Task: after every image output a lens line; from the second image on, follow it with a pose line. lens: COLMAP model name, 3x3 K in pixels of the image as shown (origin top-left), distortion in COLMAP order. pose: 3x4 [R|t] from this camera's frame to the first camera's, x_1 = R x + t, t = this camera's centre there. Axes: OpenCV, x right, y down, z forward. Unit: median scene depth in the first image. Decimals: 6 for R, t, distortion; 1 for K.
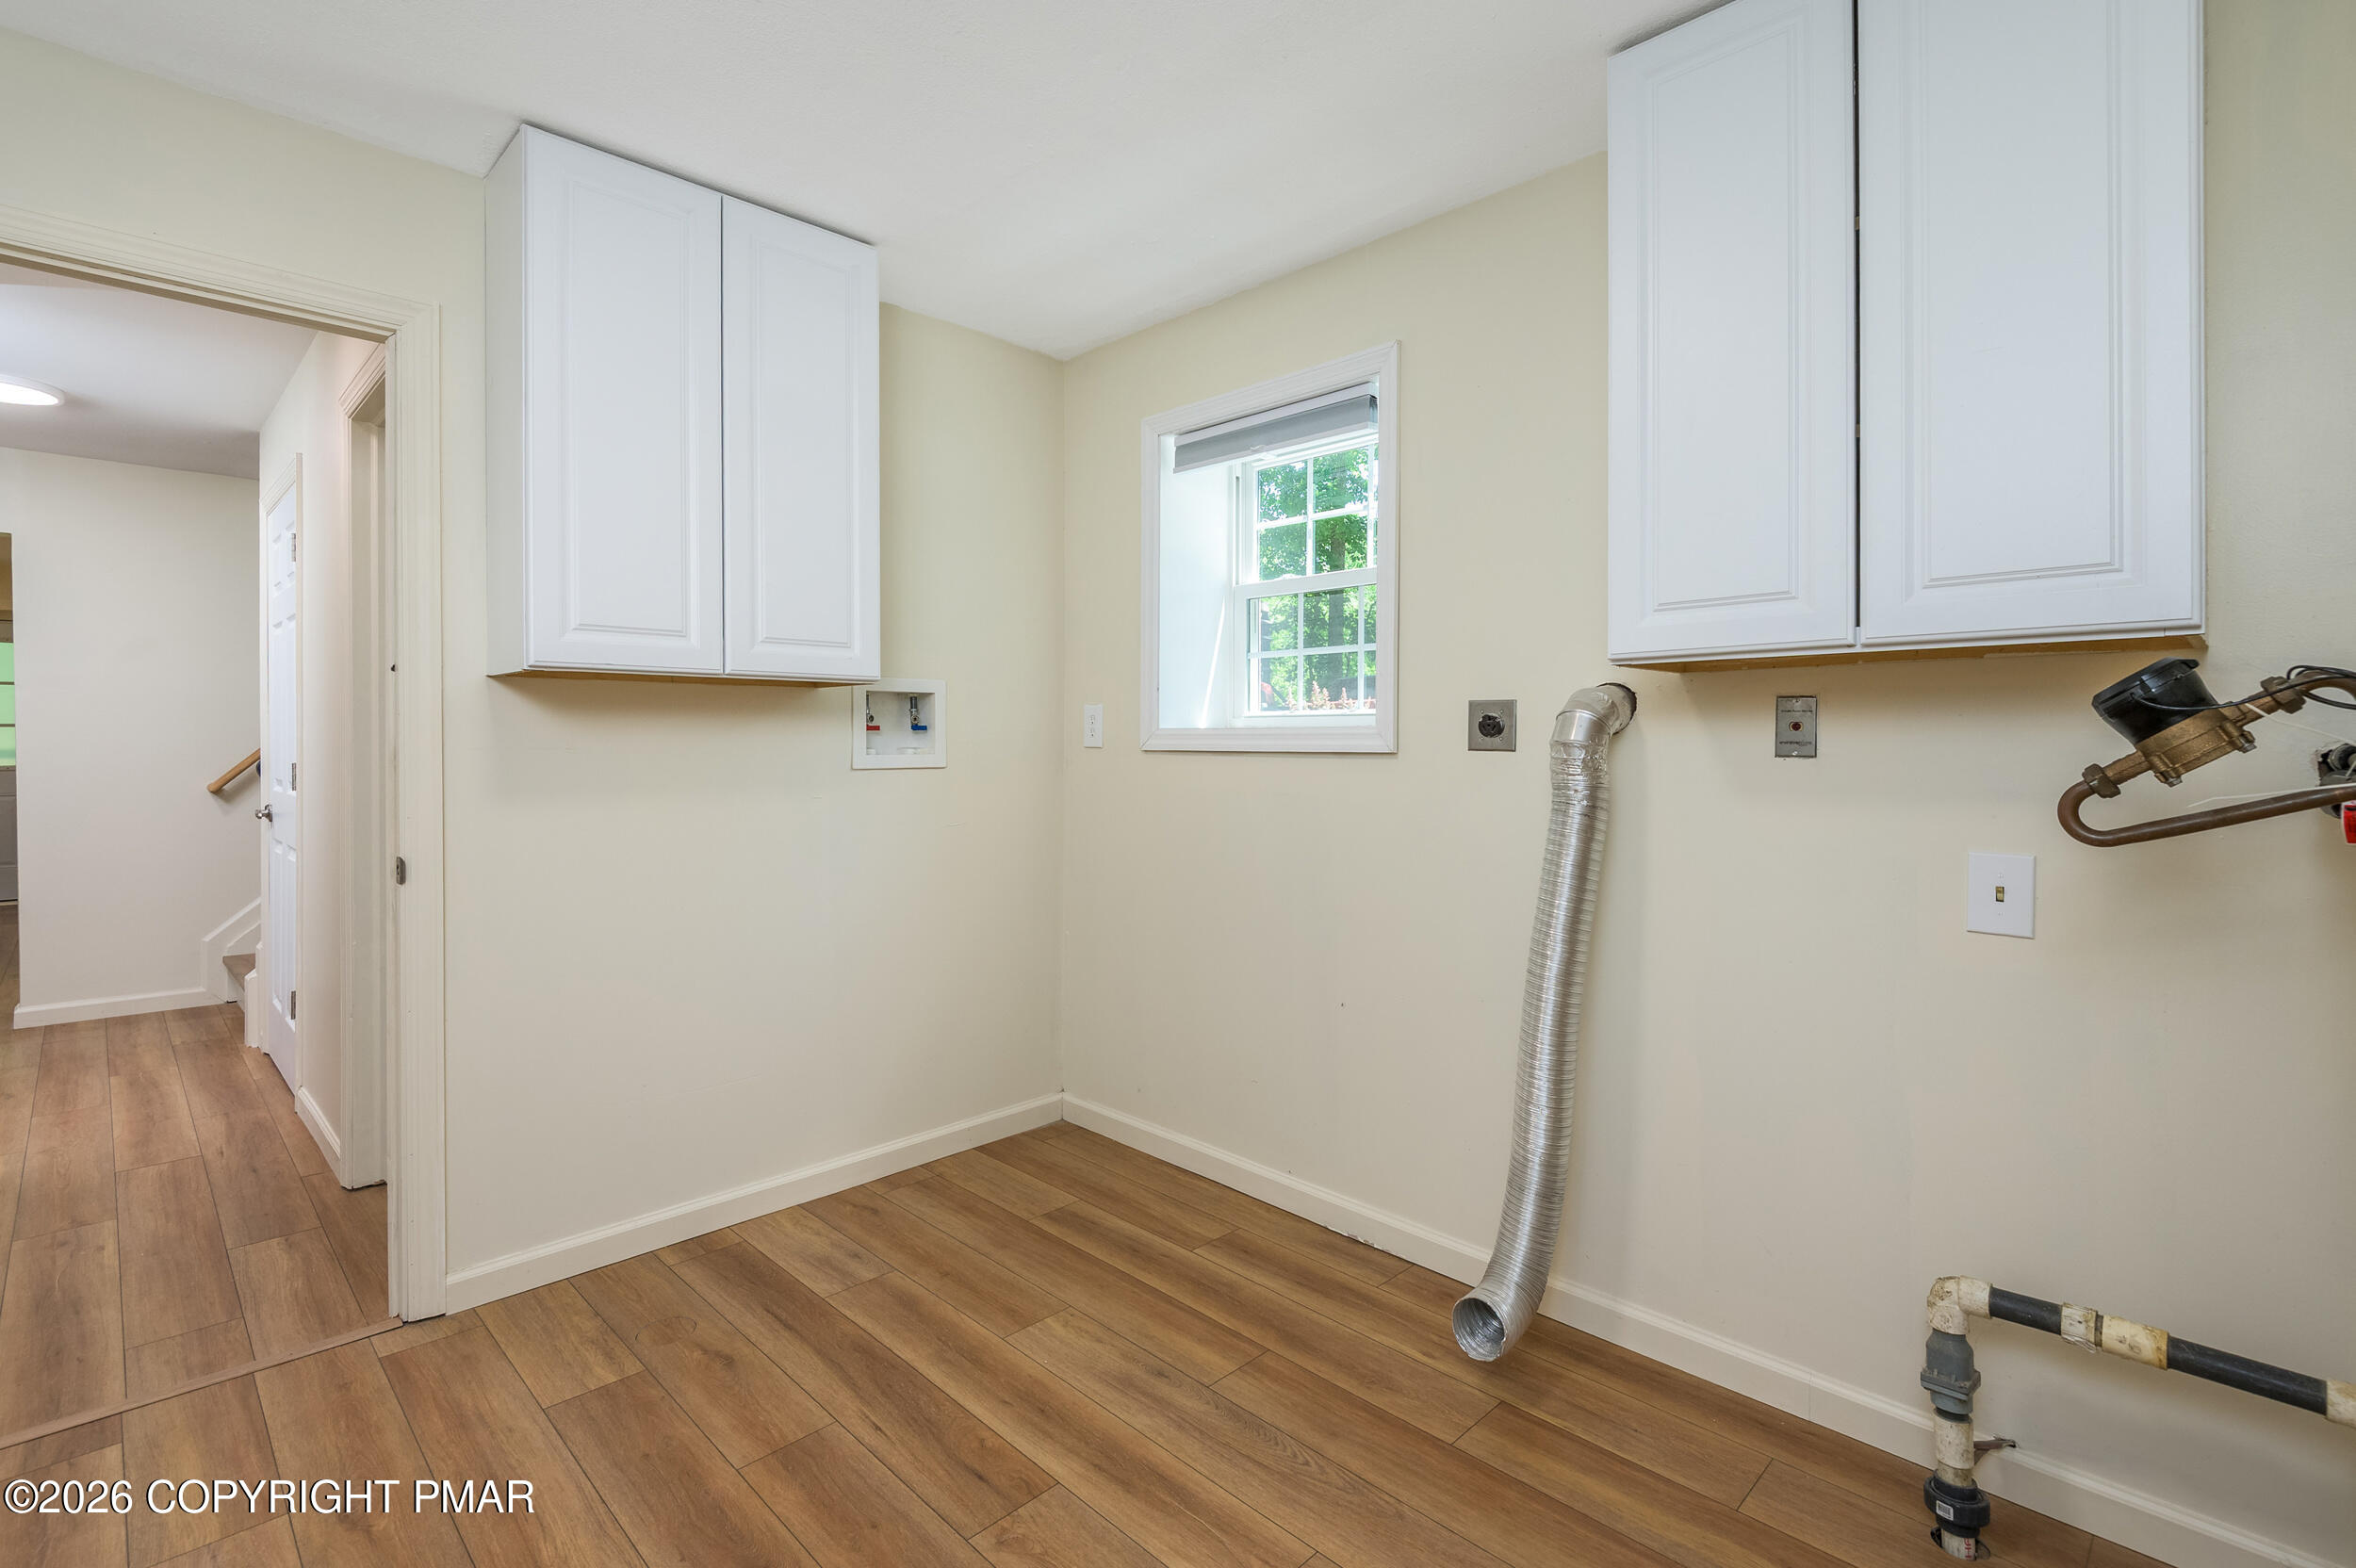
lens RADIAL K [[1102.4, 0, 1189.1], [0, 1102.4, 769.3], [0, 0, 1]] dist [0.011233, -0.000051]
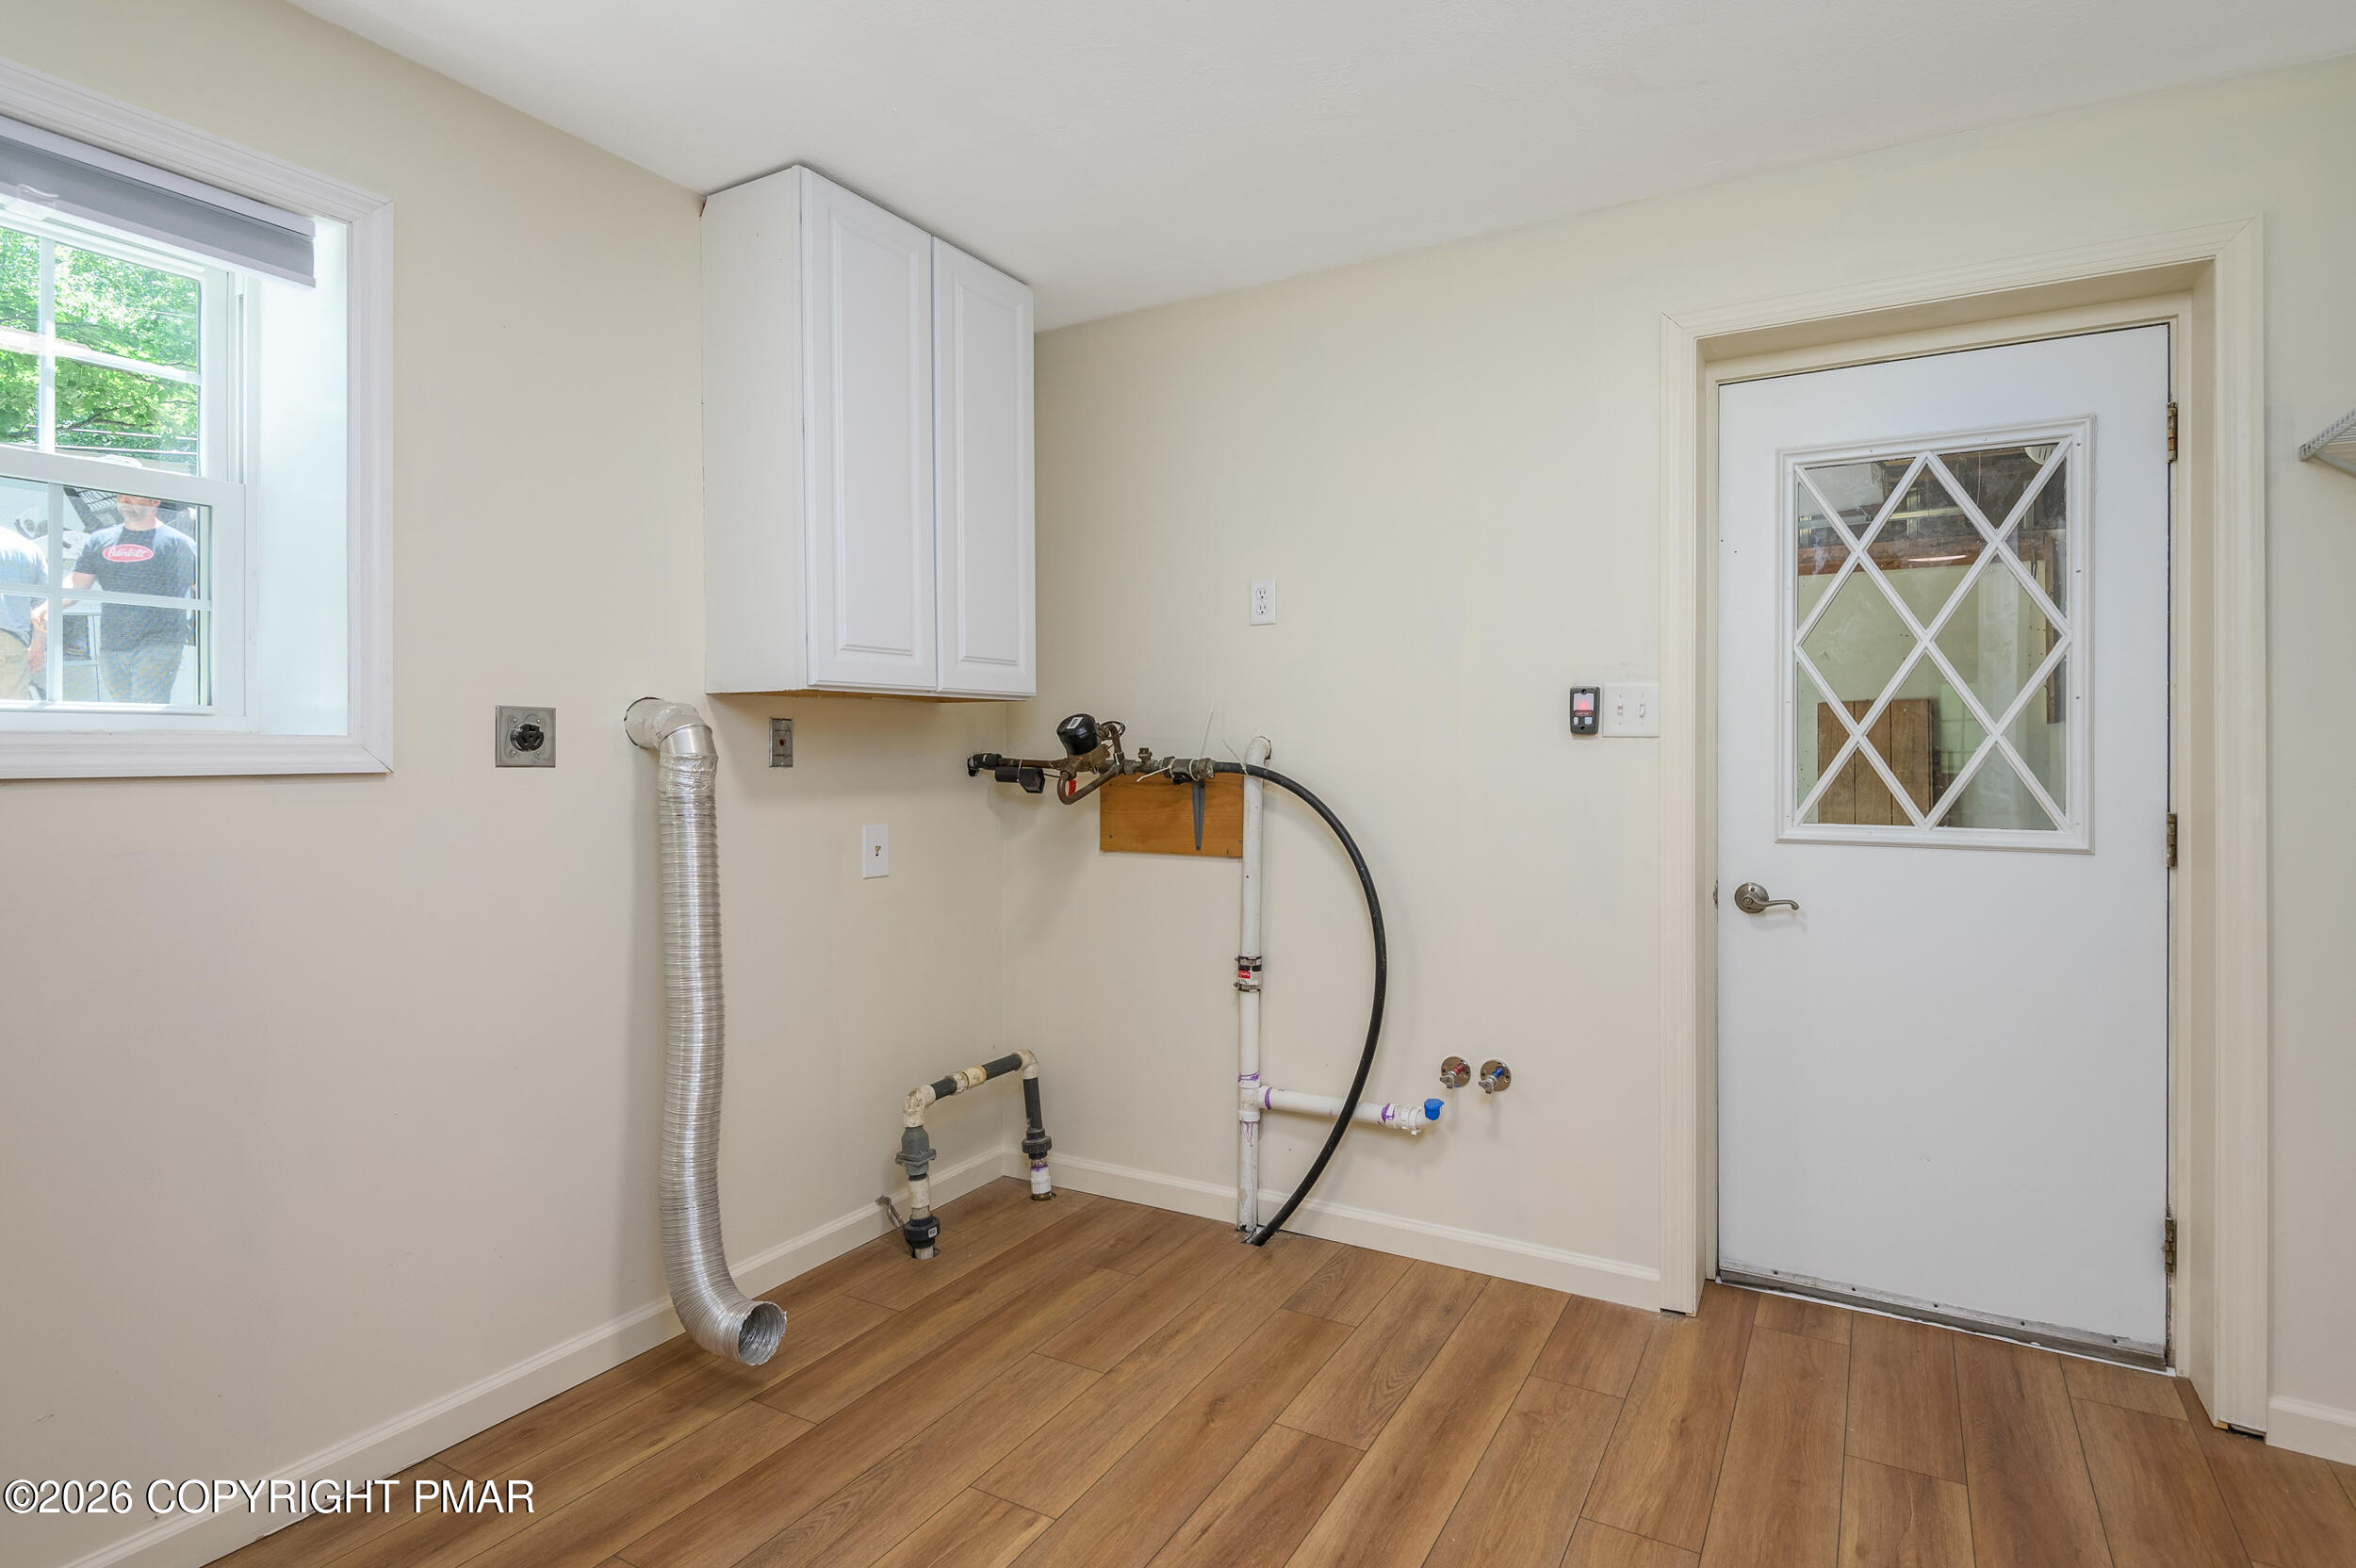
lens RADIAL K [[1240.7, 0, 1178.0], [0, 1240.7, 784.0], [0, 0, 1]] dist [0.025524, 0.000178]
pose [[-0.266402, -0.024730, 0.963545, -0.954795], [0.029055, 0.999010, 0.033673, -0.025898], [-0.963424, 0.036966, -0.265420, 0.937030]]
